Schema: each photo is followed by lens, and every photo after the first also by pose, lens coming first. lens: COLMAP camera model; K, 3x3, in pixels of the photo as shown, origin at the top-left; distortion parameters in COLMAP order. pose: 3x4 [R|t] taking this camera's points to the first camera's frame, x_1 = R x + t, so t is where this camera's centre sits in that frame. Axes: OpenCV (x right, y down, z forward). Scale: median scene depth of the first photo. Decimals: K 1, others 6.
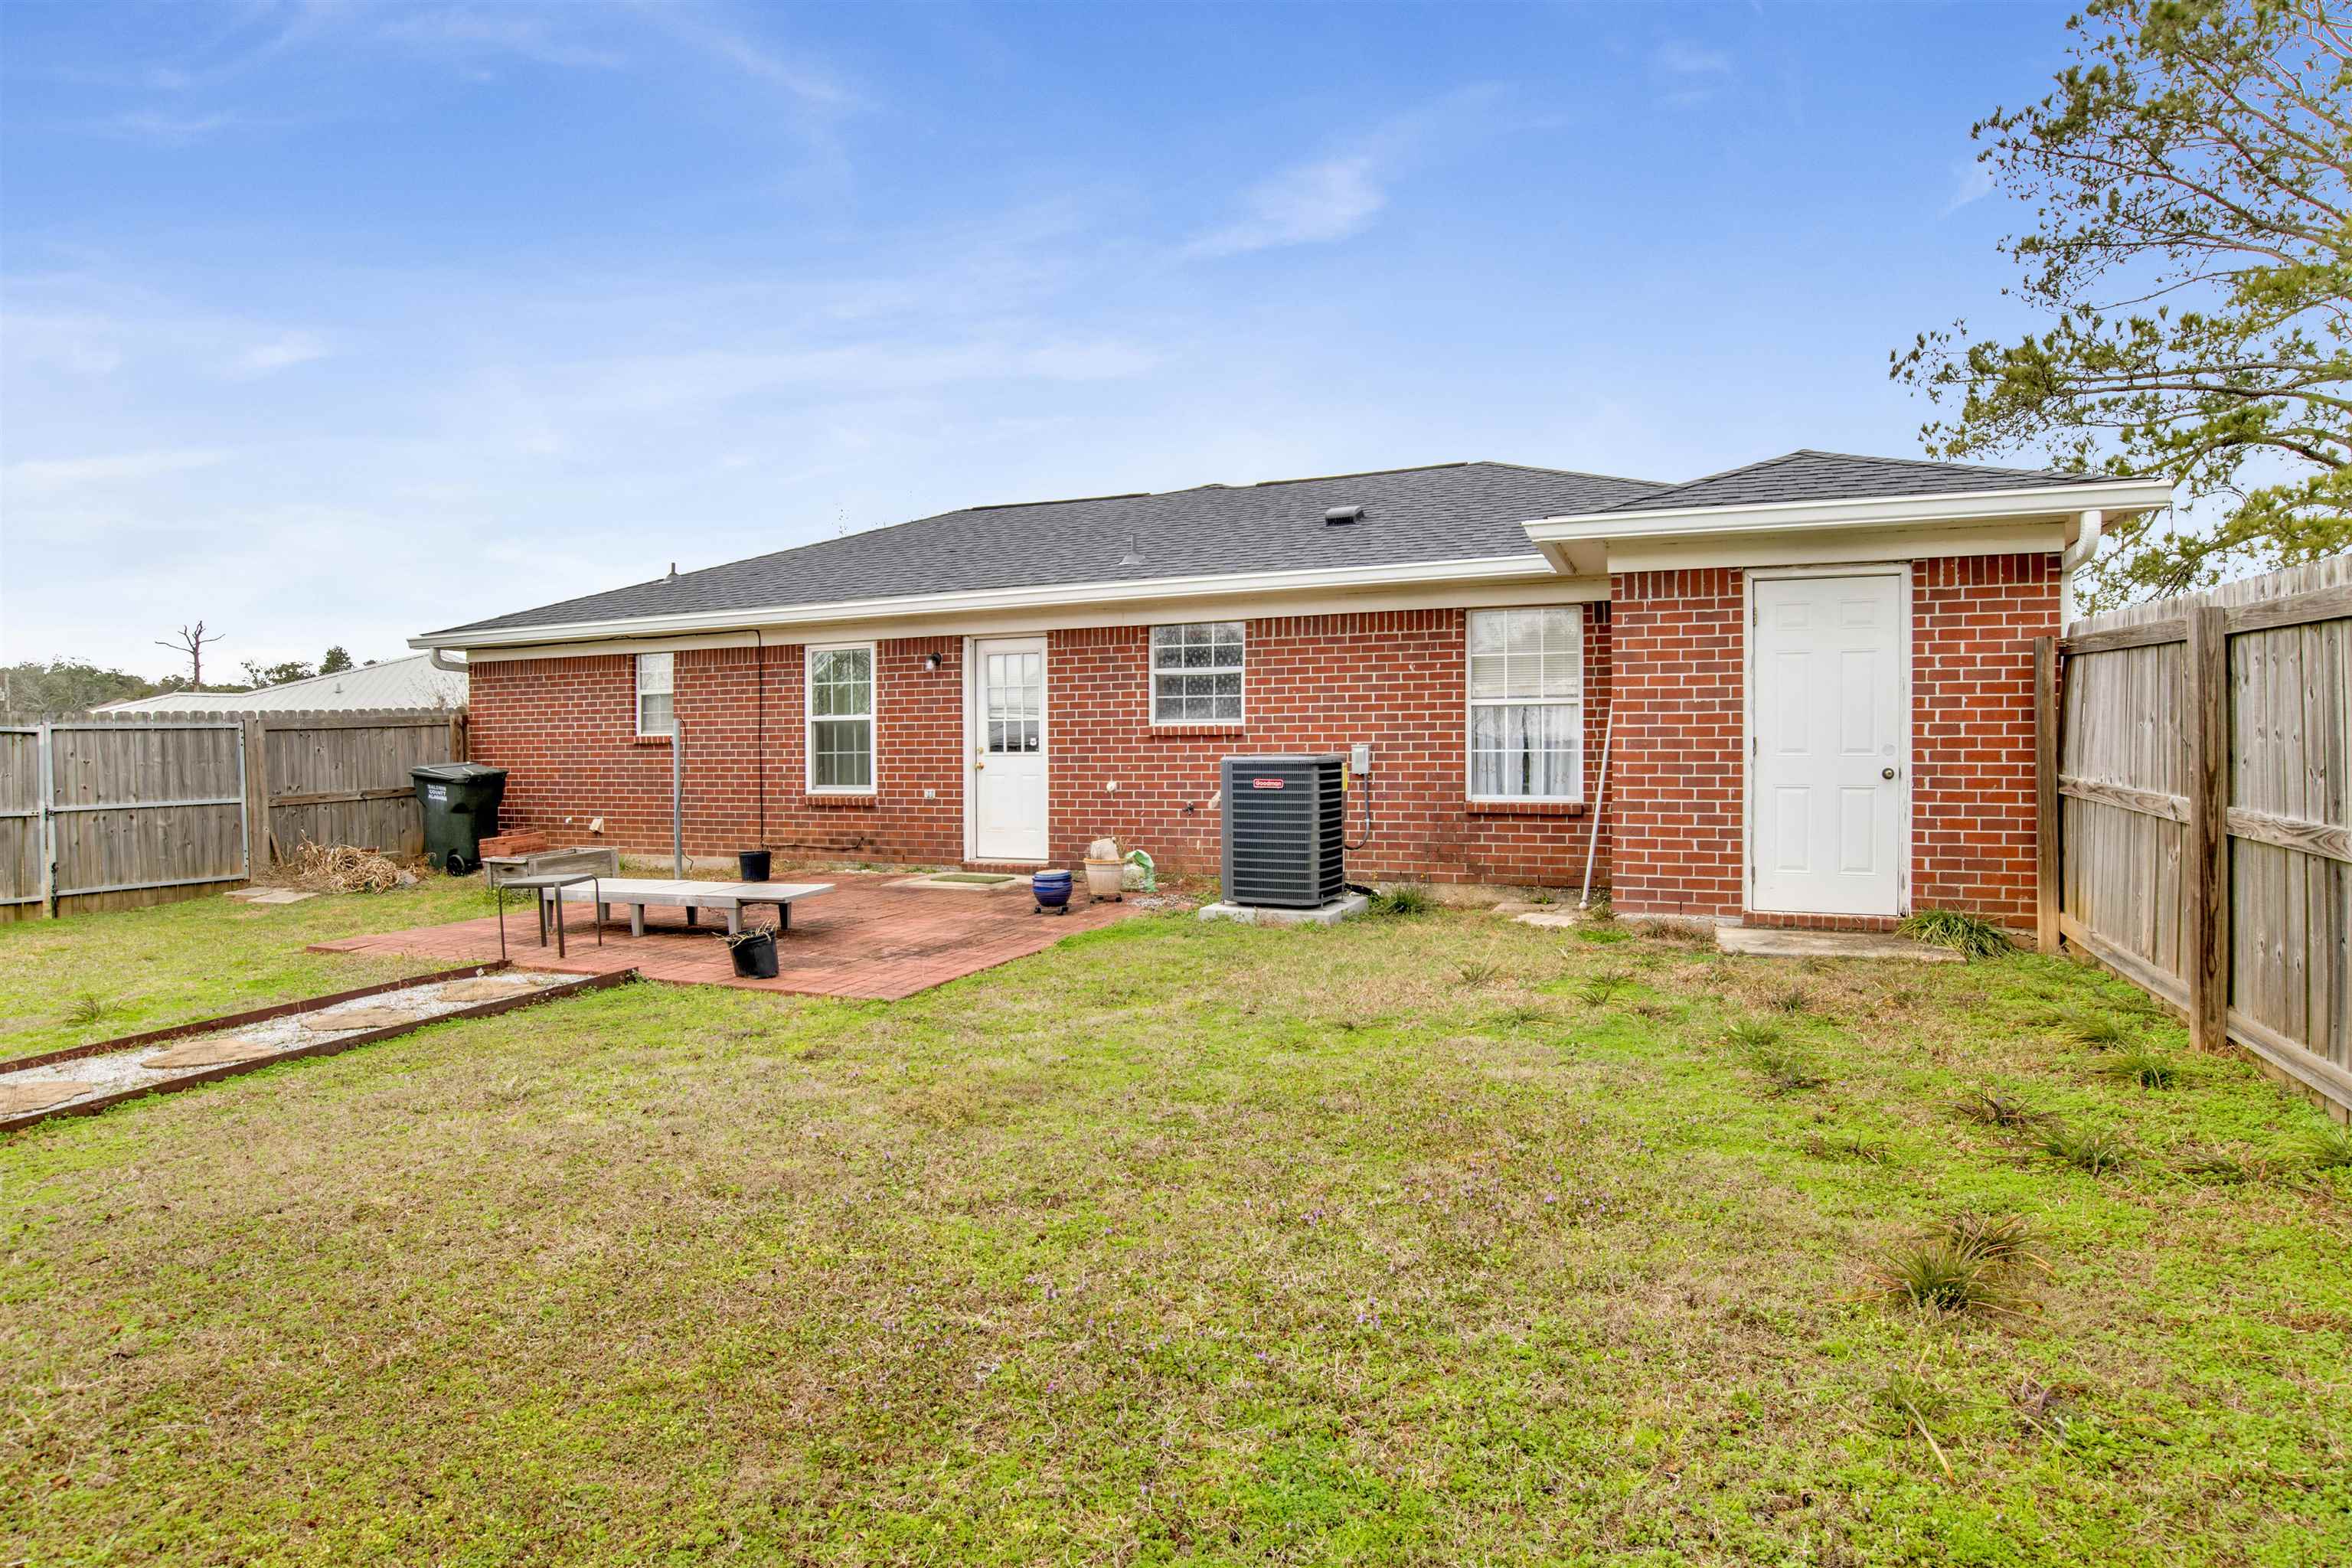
lens RADIAL K [[1250.1, 0, 1182.4], [0, 1250.1, 767.4], [0, 0, 1]] dist [-0.069809, 0.026998]
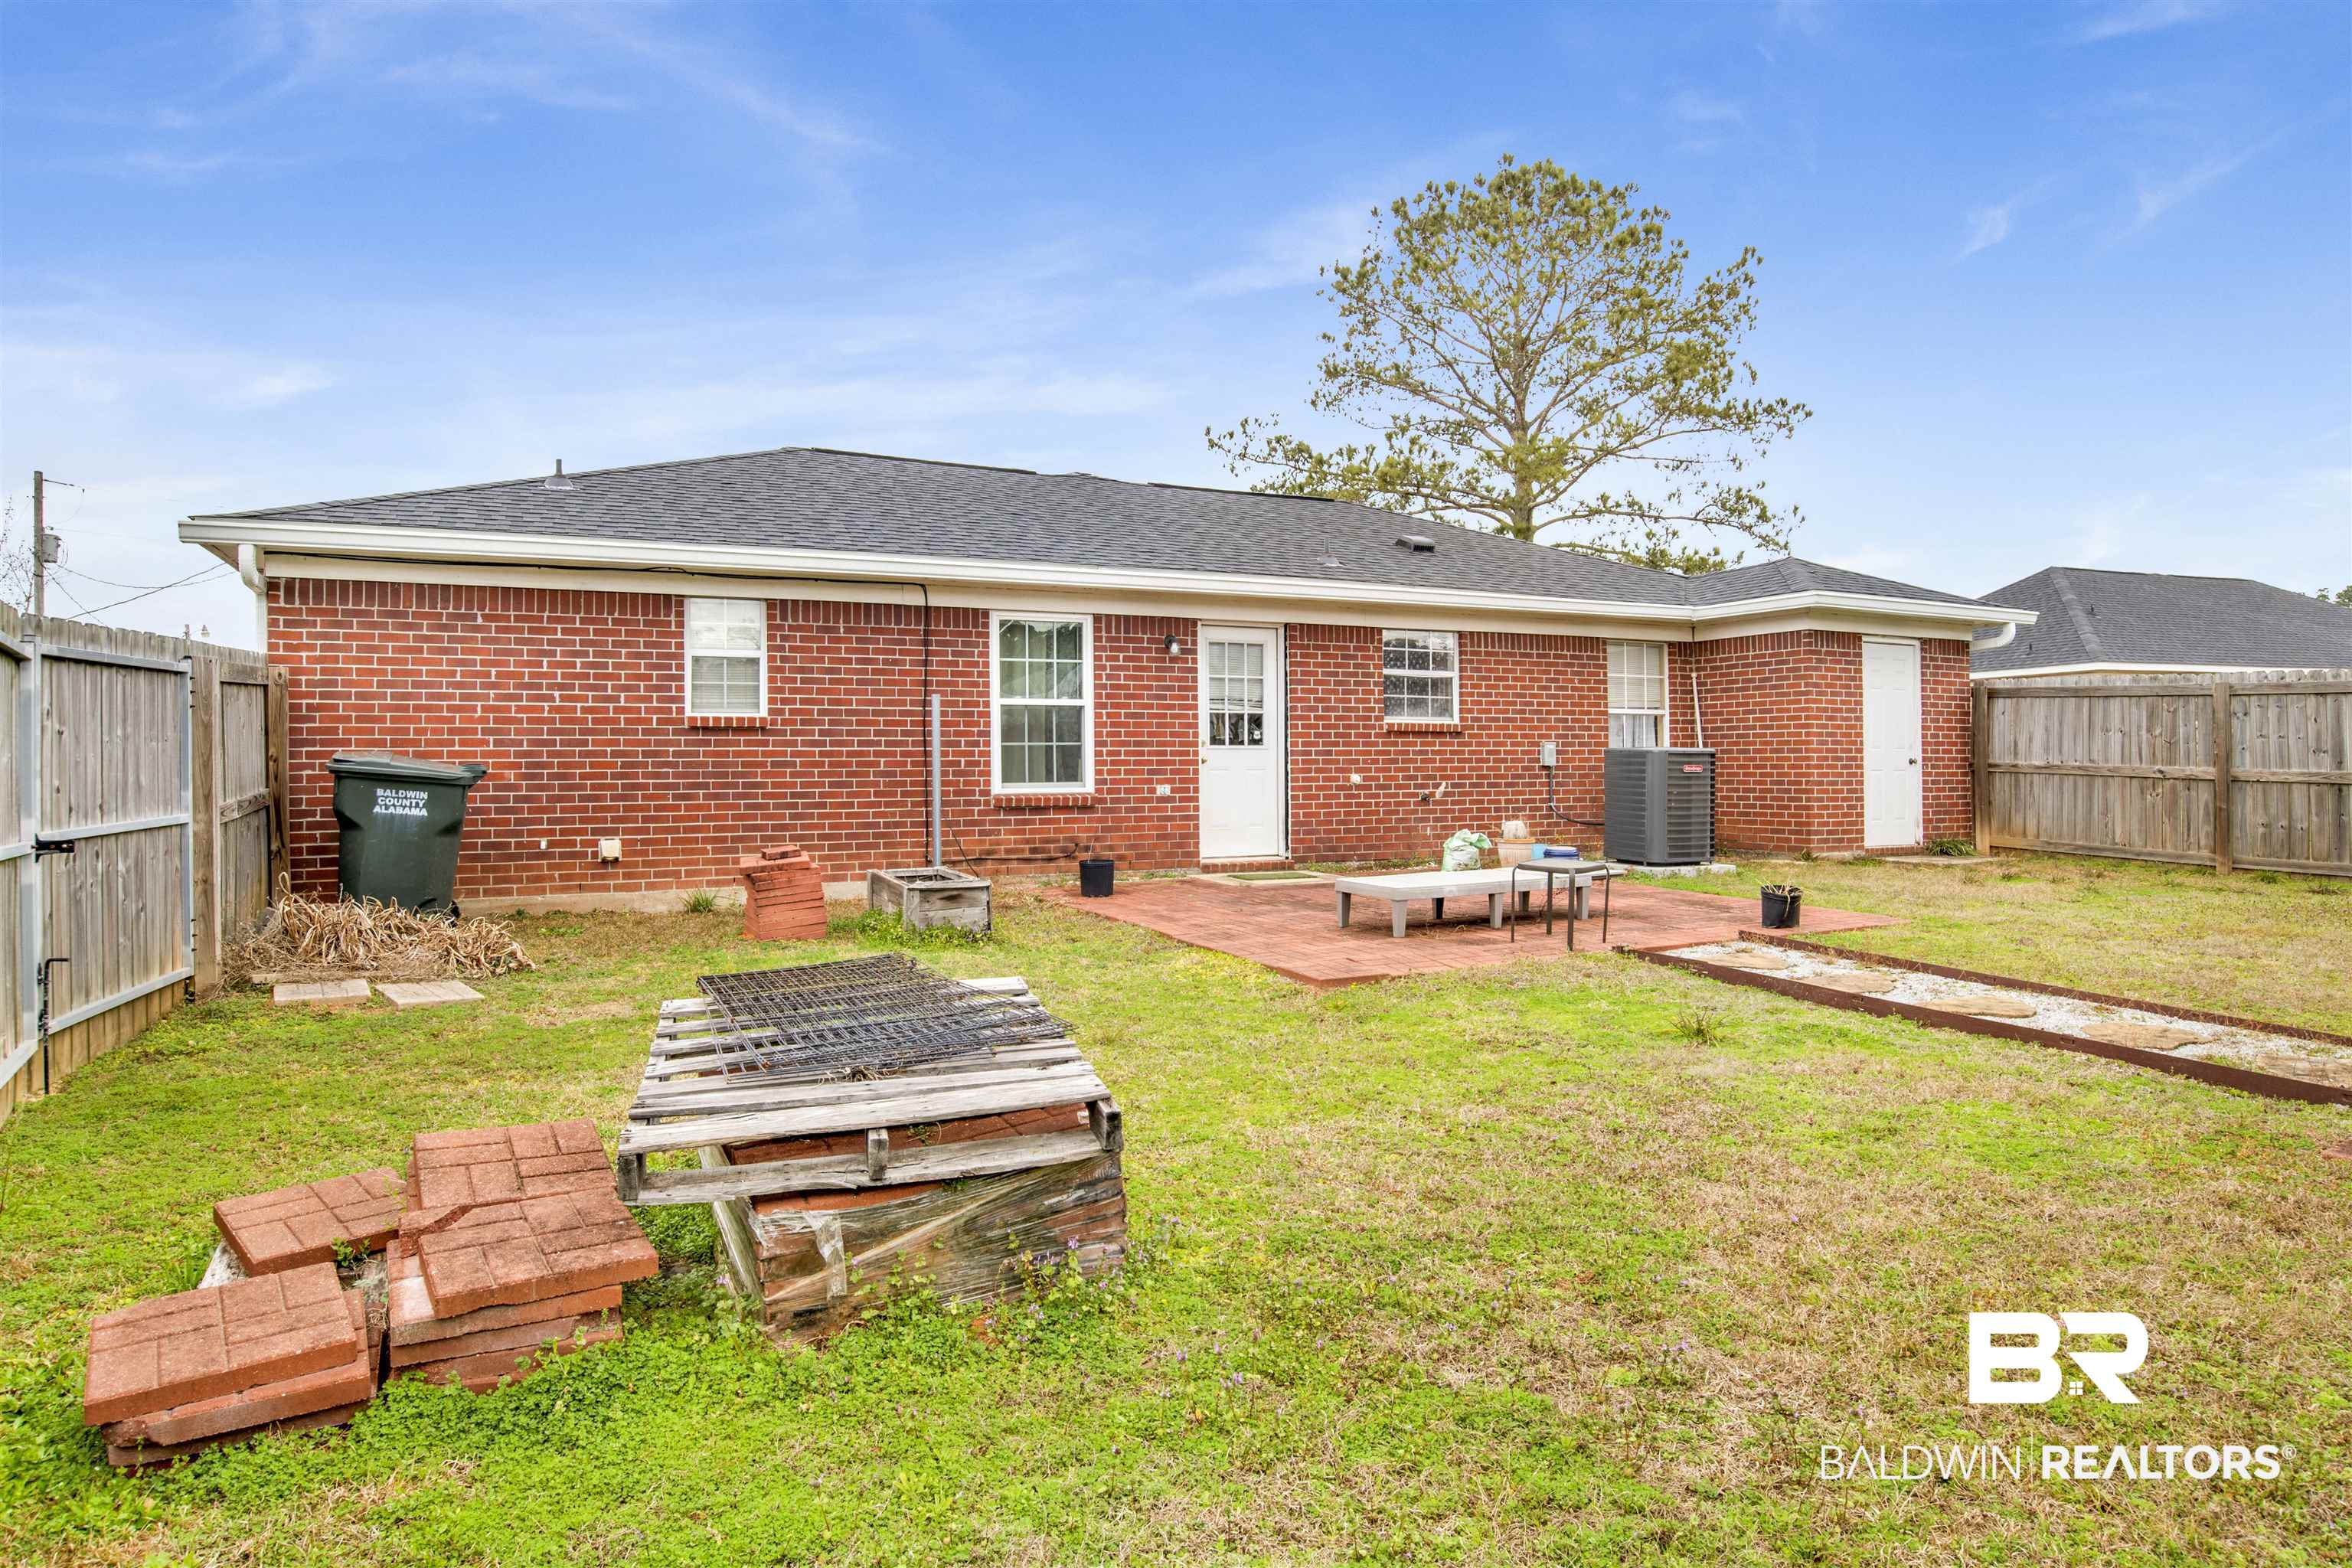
lens RADIAL K [[1392.4, 0, 1176.9], [0, 1392.4, 755.1], [0, 0, 1]] dist [-0.060143, 0.000063]
pose [[0.648477, 0.011447, 0.761148, -0.986724], [0.010115, 0.999669, -0.023653, 0.020126], [-0.761167, 0.023038, 0.648146, 0.346195]]
